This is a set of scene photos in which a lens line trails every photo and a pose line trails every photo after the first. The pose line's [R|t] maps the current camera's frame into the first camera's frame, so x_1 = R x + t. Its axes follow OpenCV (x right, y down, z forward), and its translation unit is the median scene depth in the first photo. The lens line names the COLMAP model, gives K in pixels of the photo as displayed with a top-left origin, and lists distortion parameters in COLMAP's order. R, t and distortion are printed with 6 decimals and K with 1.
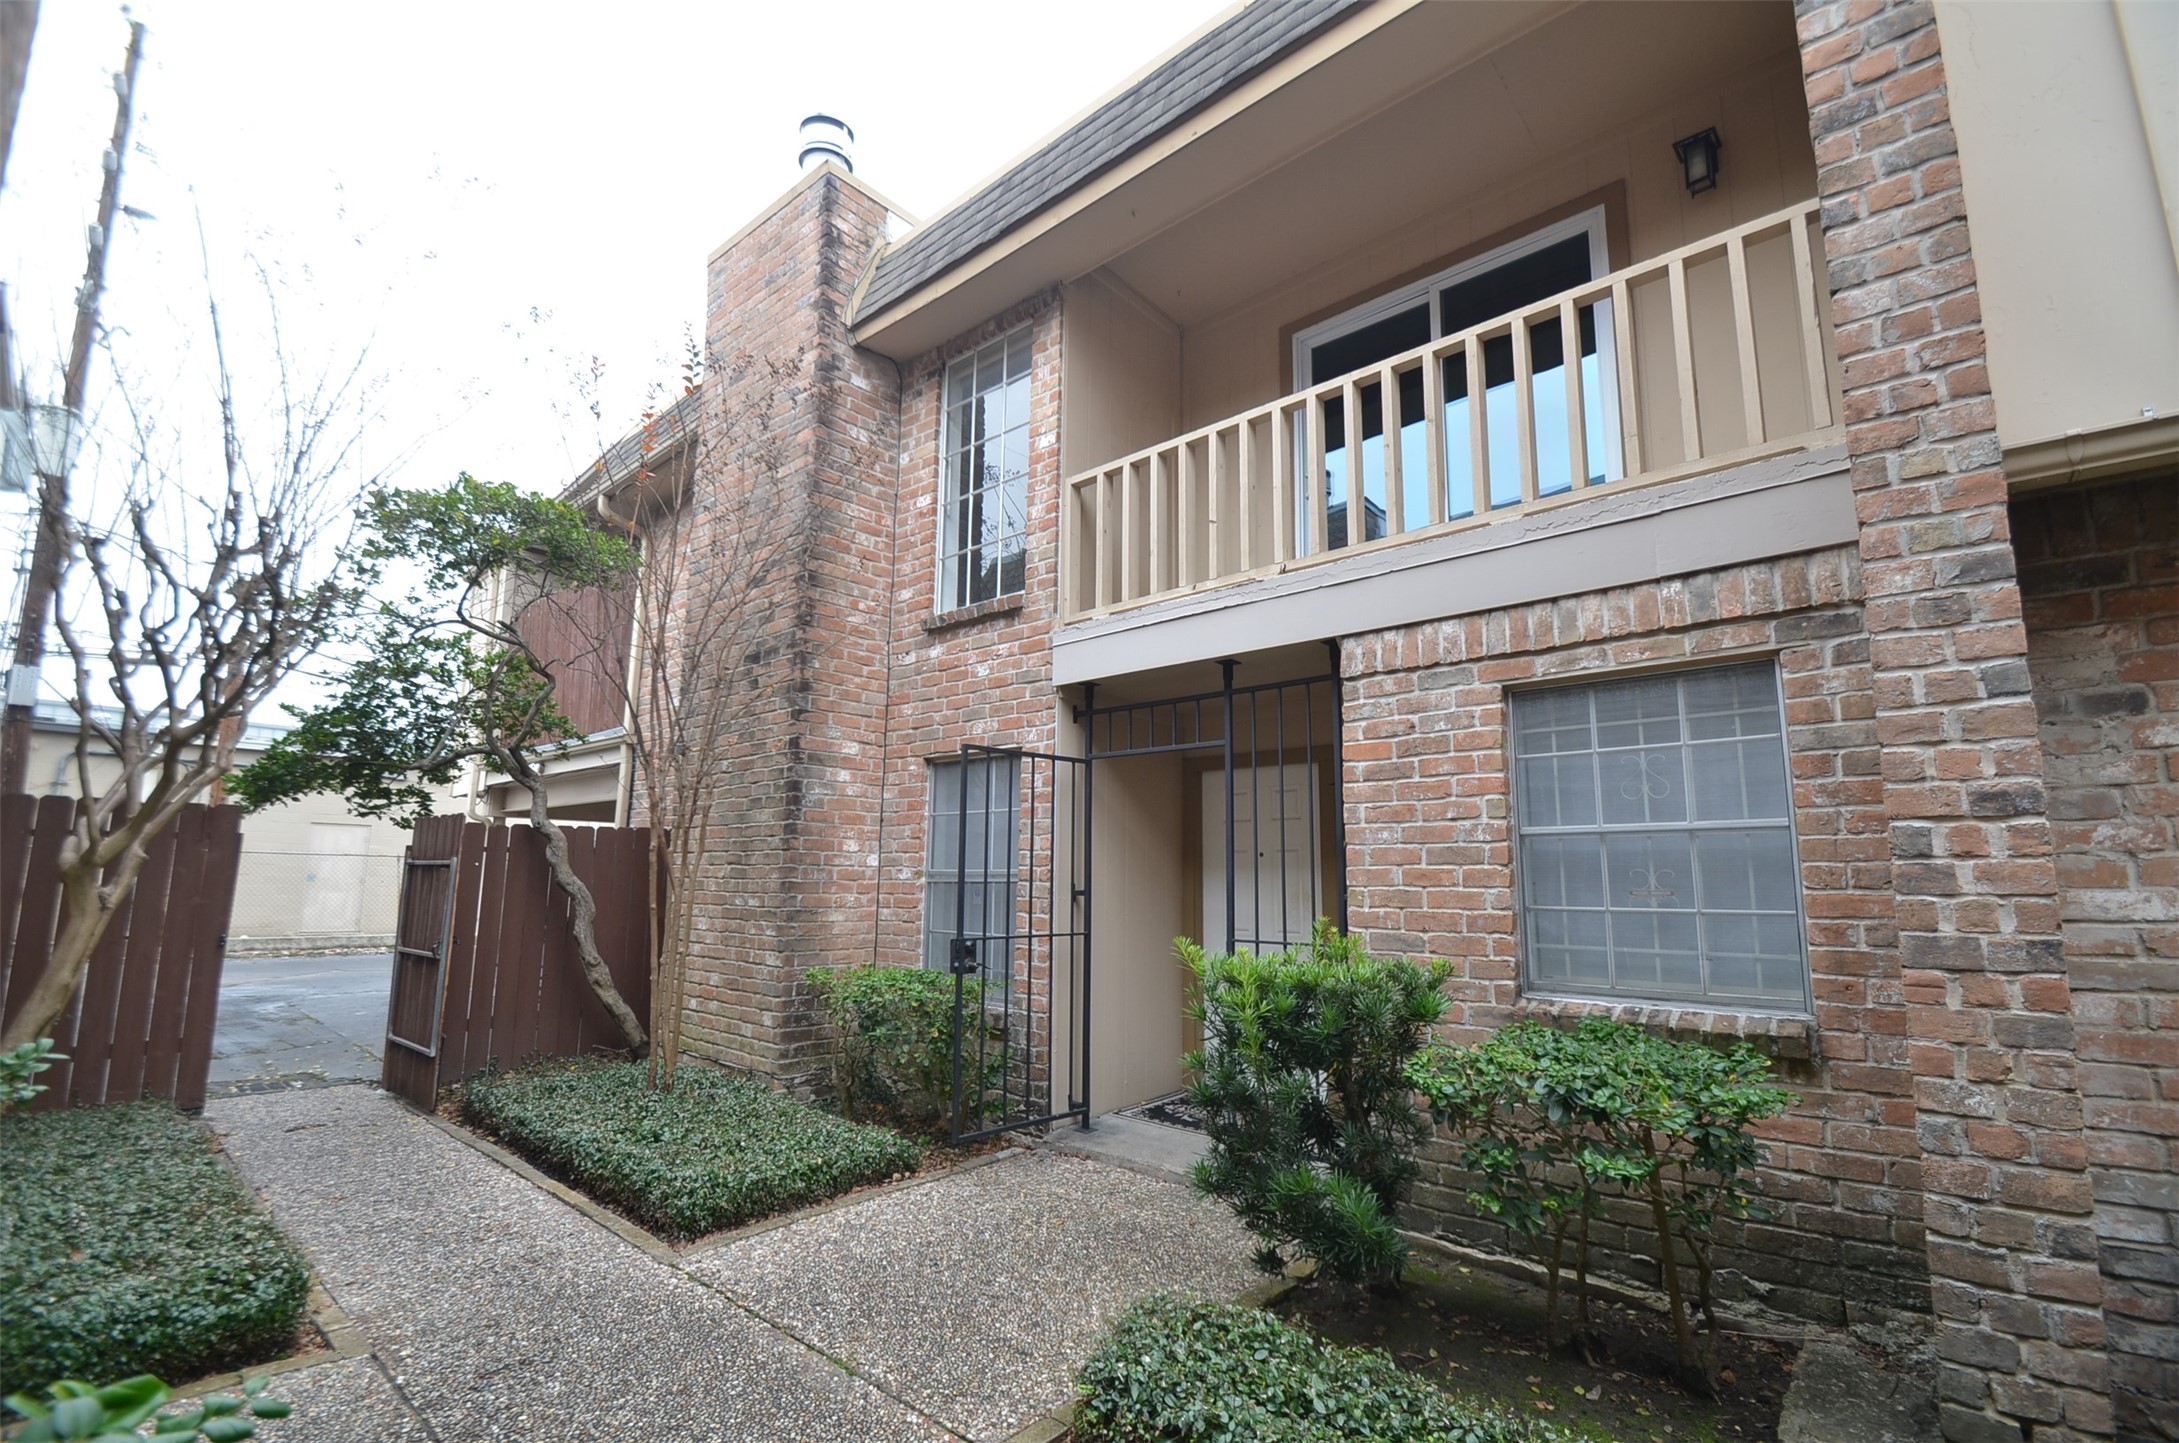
lens RADIAL K [[965.4, 0, 1080.9], [0, 965.4, 751.0], [0, 0, 1]] dist [0.000308, -0.000170]
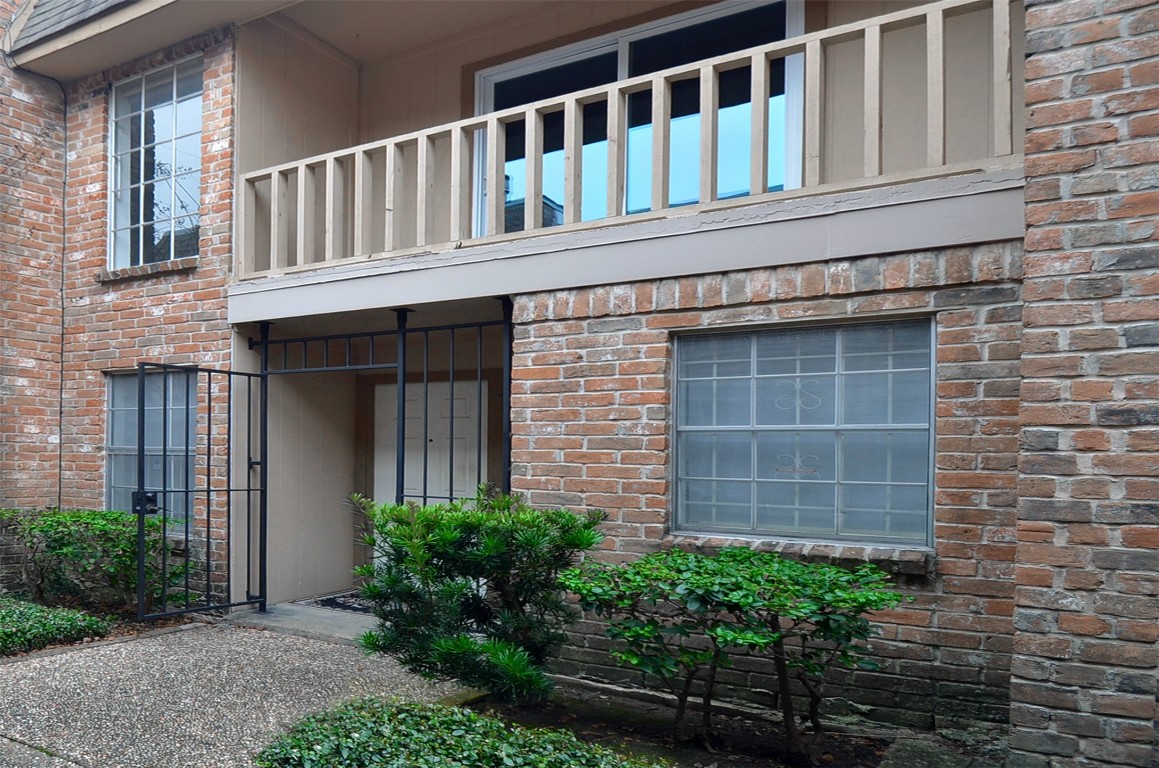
lens RADIAL K [[513.5, 0, 574.9], [0, 513.5, 399.7], [0, 0, 1]] dist [0.000308, -0.000170]
pose [[0.990546, 0.068639, -0.118778, 0.416063], [-0.054293, 0.991281, 0.120062, -0.052954], [0.125983, -0.112478, 0.985635, 0.206876]]
